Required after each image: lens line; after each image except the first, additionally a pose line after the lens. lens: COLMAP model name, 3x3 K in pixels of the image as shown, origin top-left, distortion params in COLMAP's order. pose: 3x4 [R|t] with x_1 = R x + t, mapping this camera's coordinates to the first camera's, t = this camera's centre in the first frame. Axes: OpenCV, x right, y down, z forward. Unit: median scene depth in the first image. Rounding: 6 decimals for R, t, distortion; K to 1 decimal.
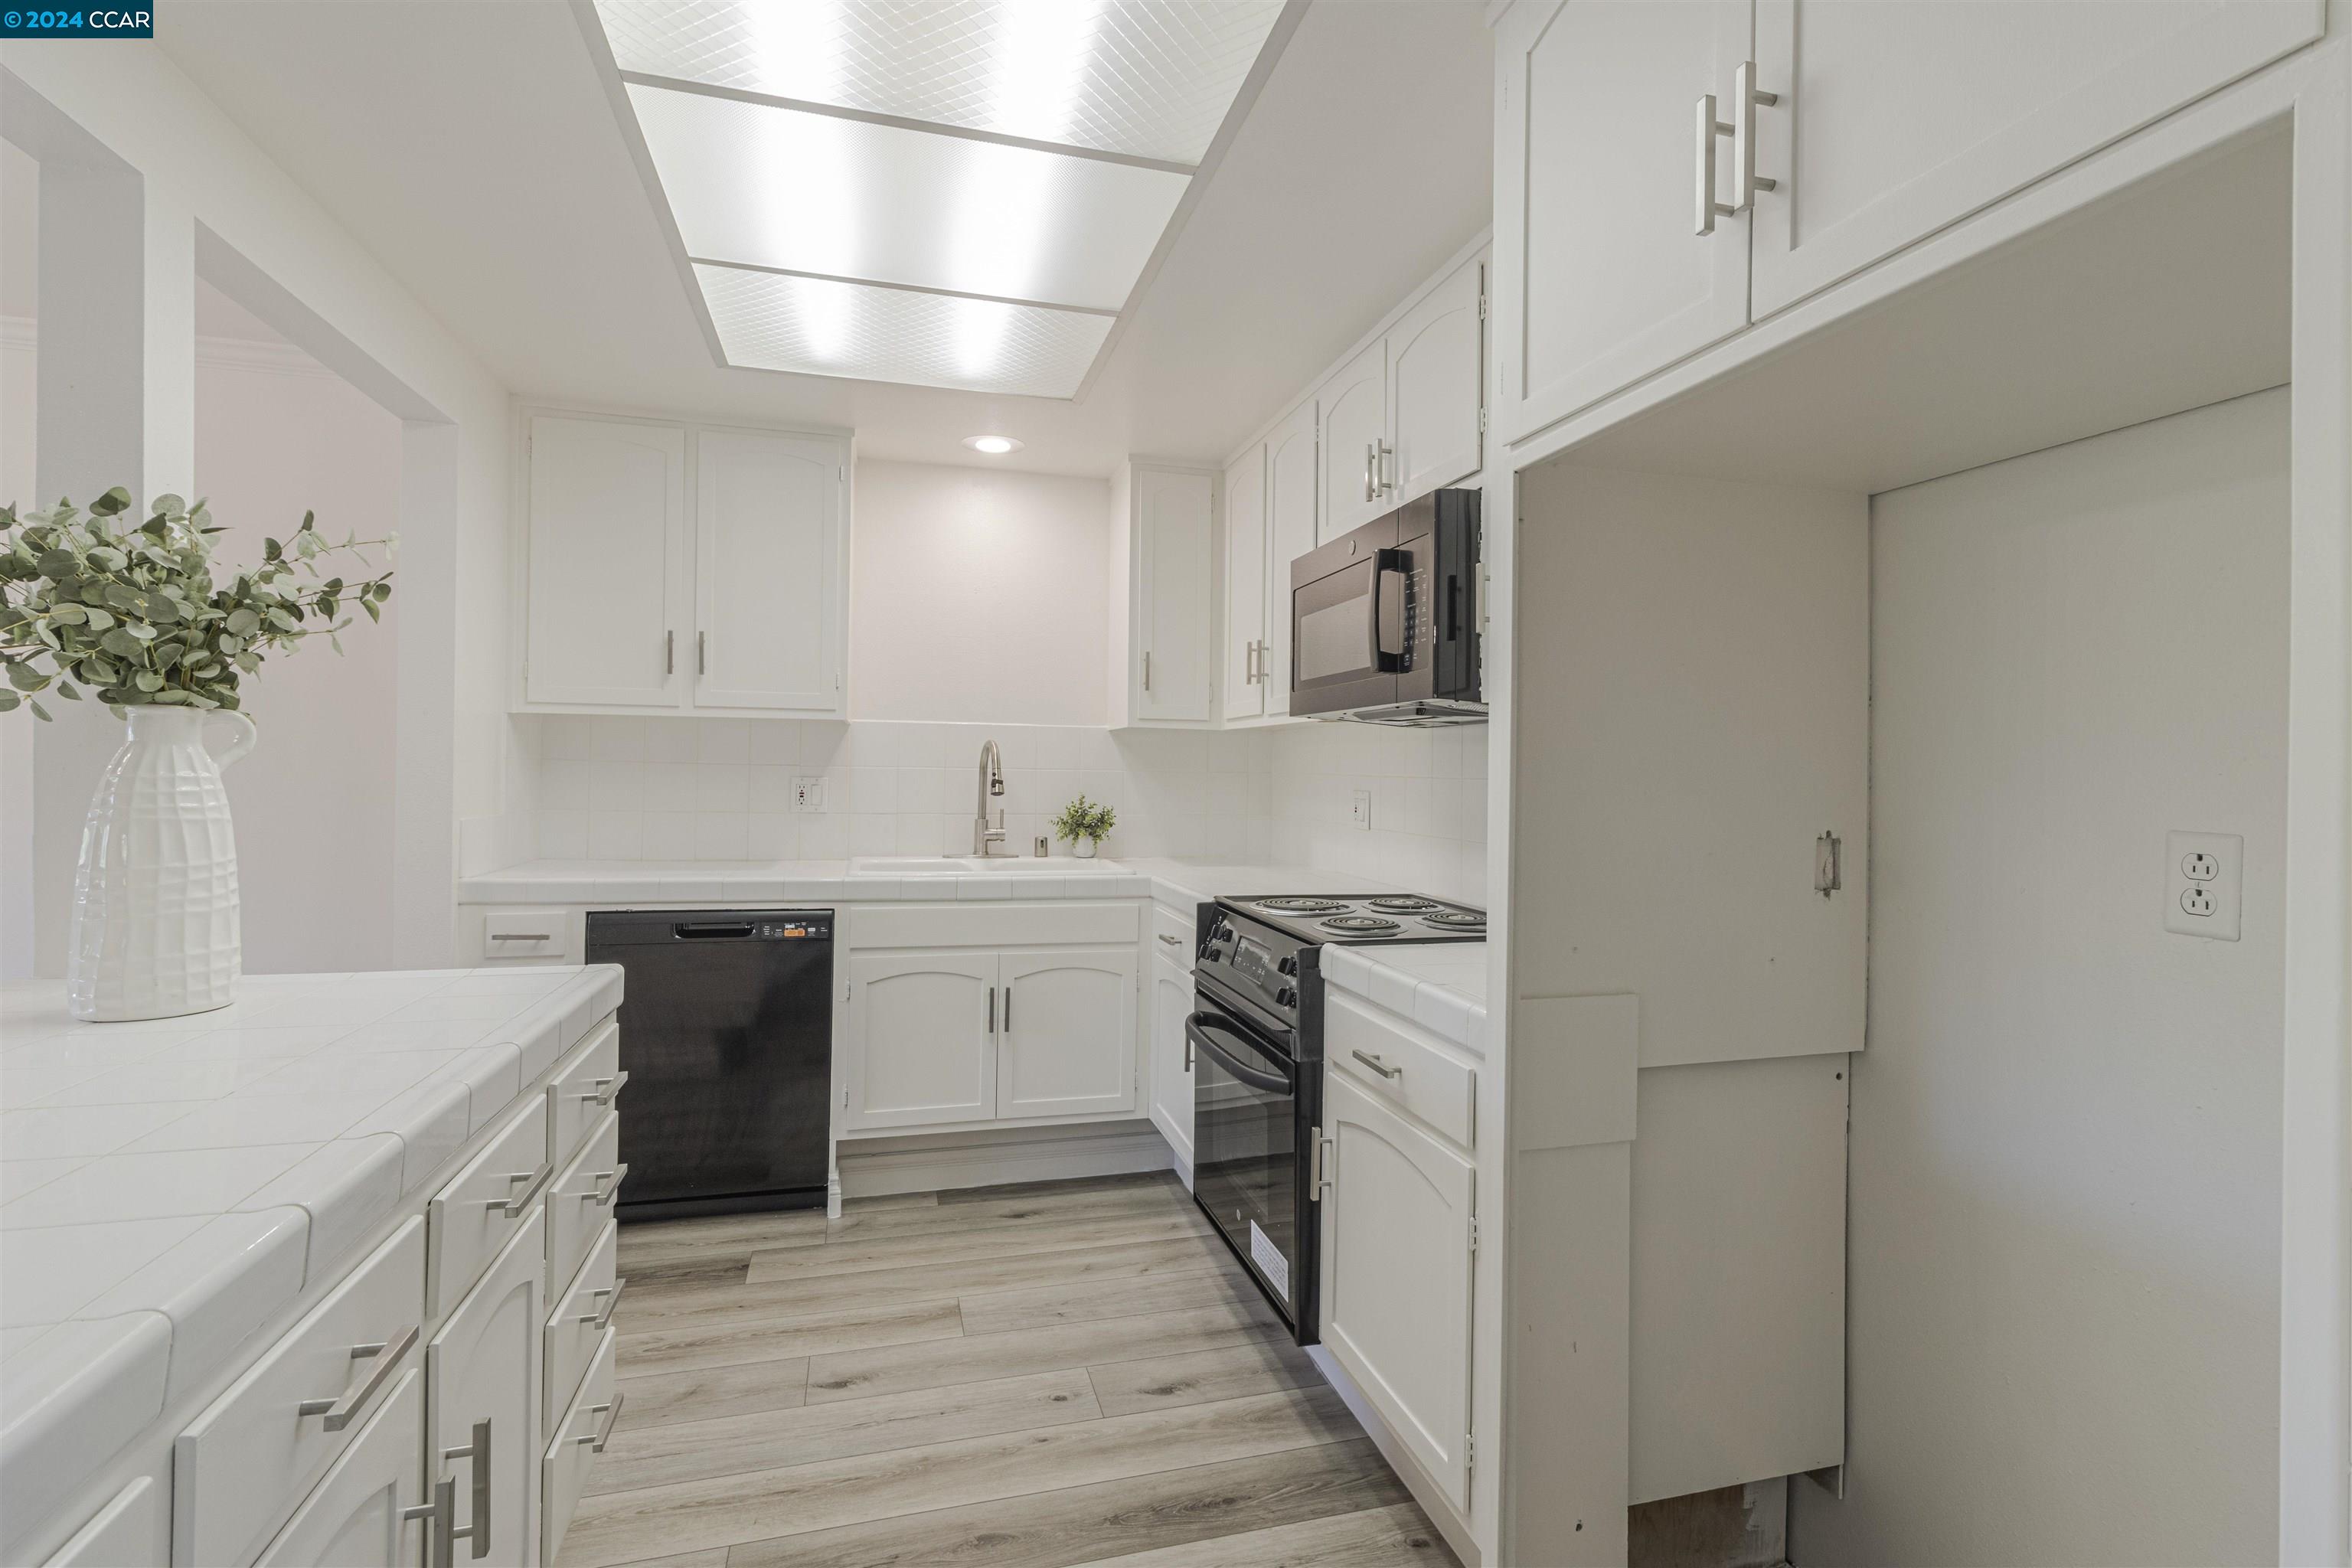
lens RADIAL K [[1078.6, 0, 1170.5], [0, 1078.6, 777.9], [0, 0, 1]] dist [-0.000092, -0.000576]
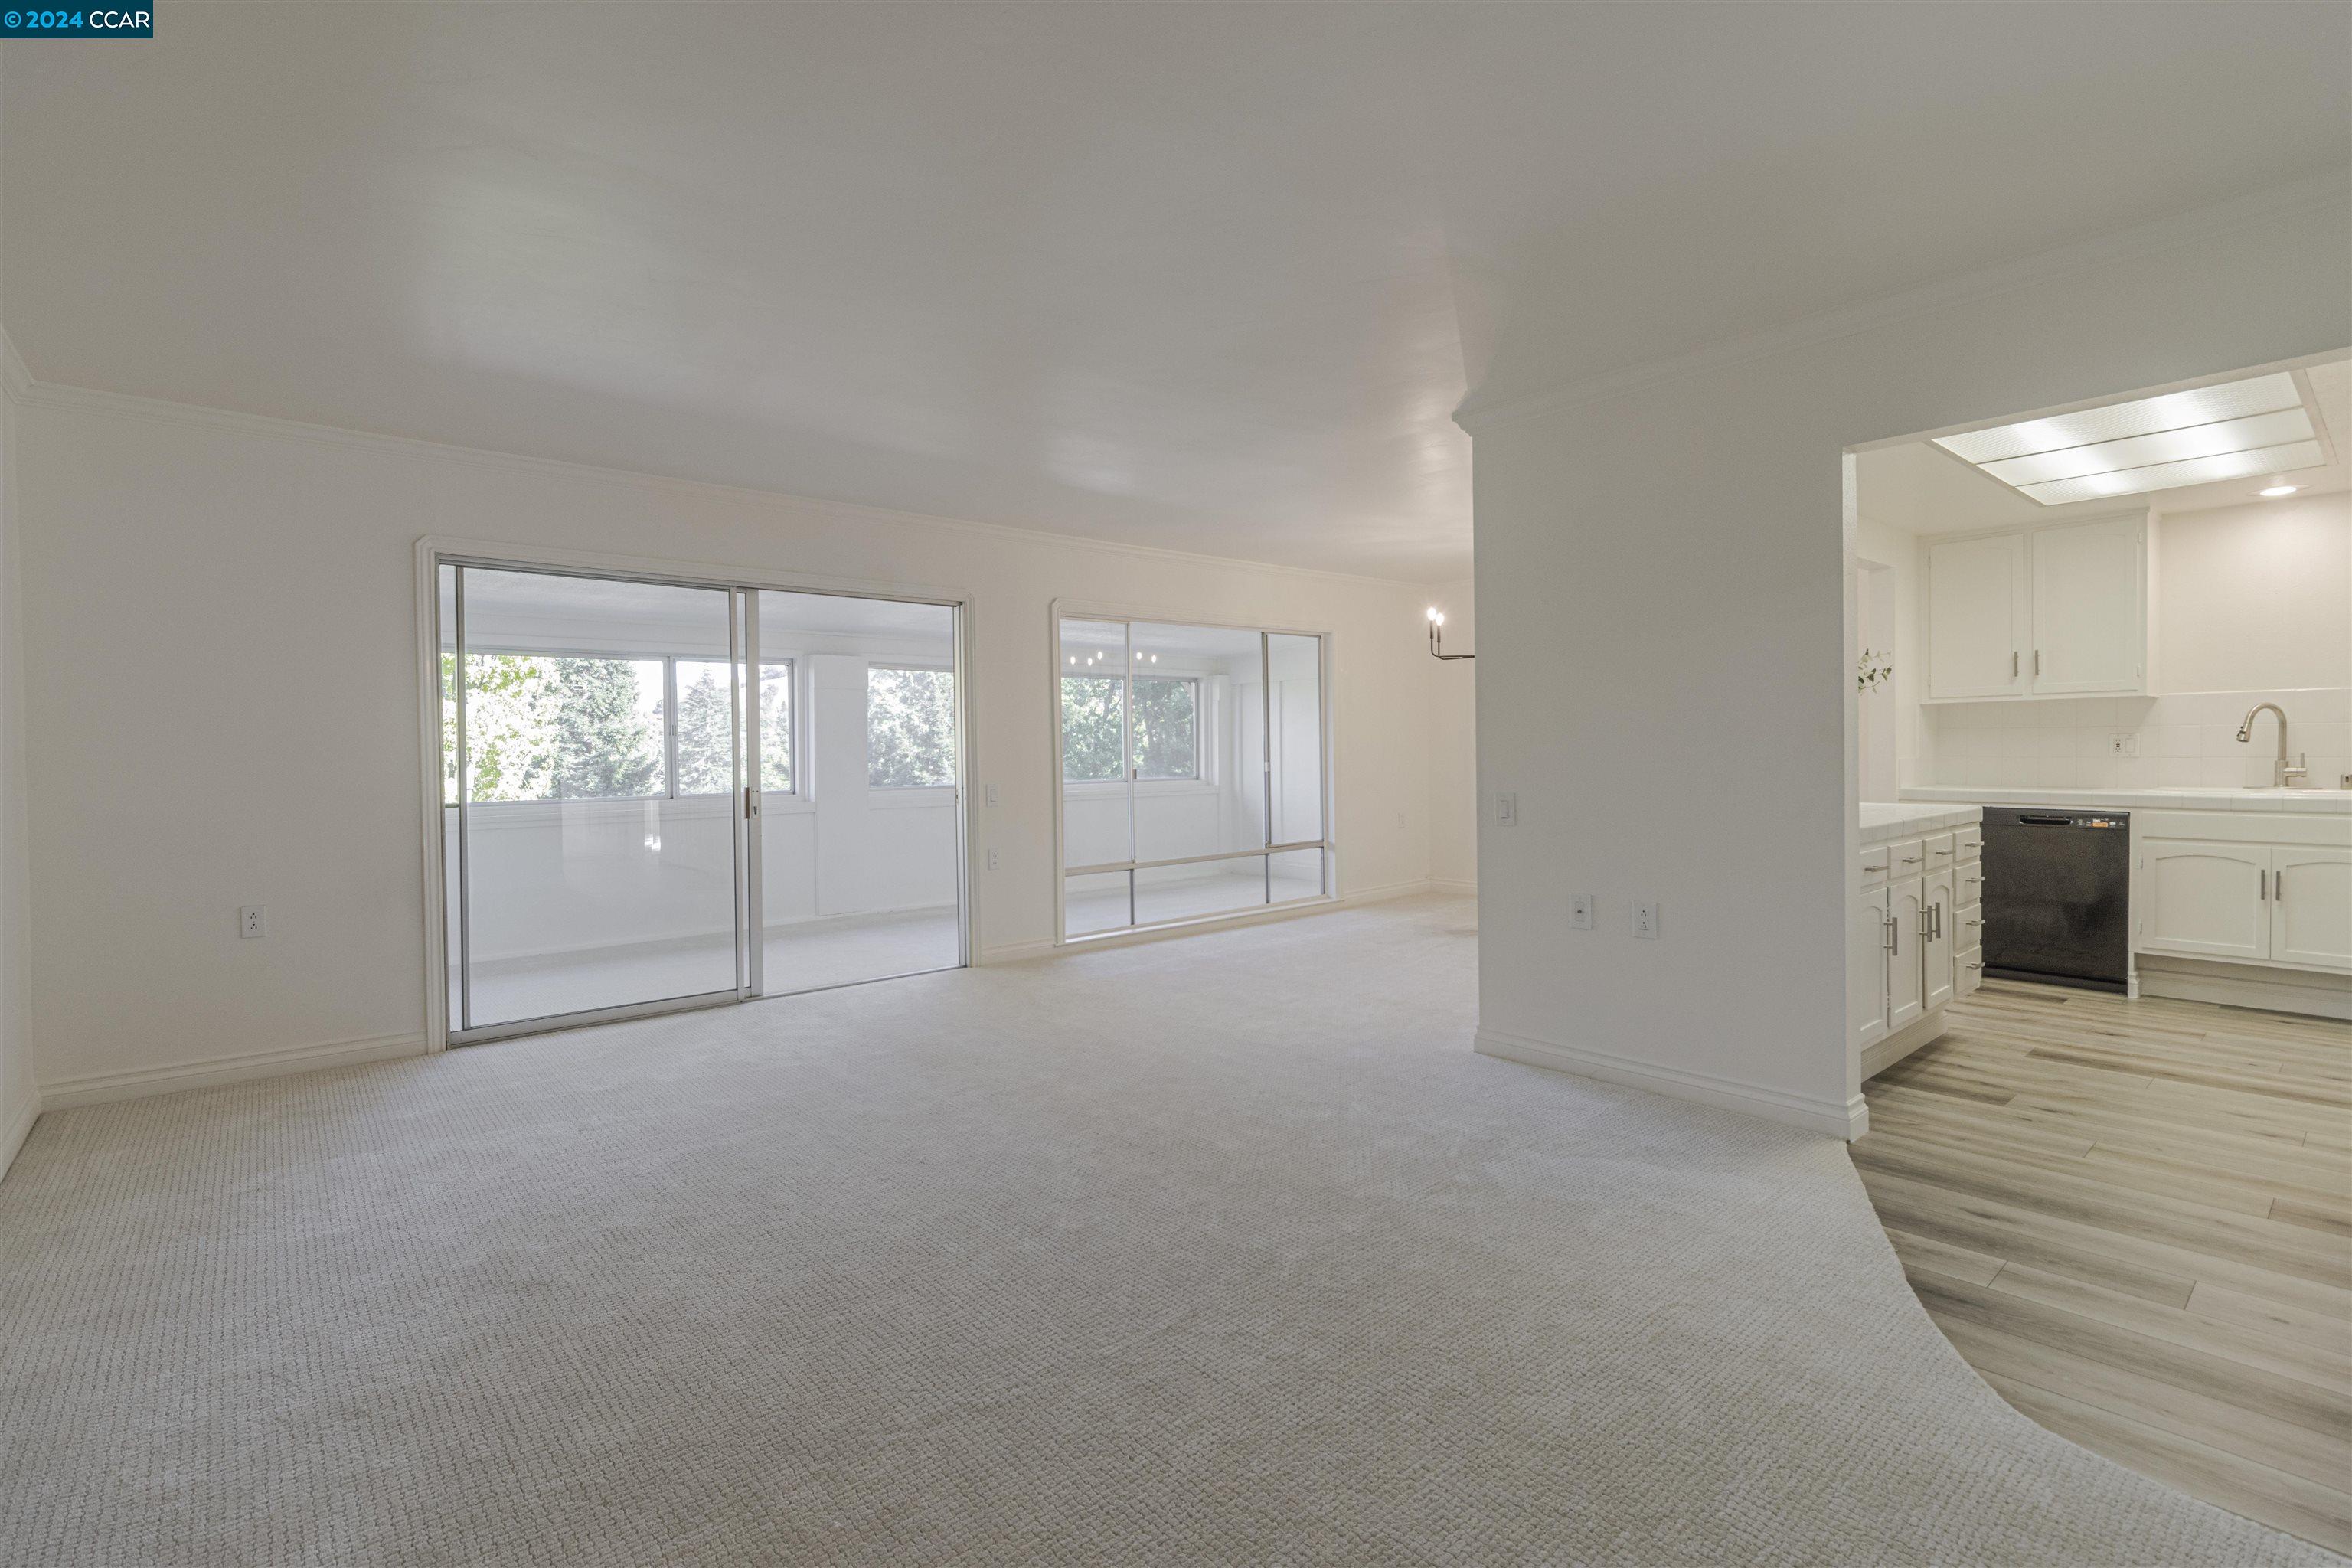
lens RADIAL K [[1078.6, 0, 1176.0], [0, 1078.6, 770.1], [0, 0, 1]] dist [-0.000092, -0.000576]
pose [[0.428811, -0.004847, -0.903381, 0.552050], [0.015695, 0.999875, 0.002086, 0.031051], [0.903258, -0.015073, 0.428834, -1.022601]]
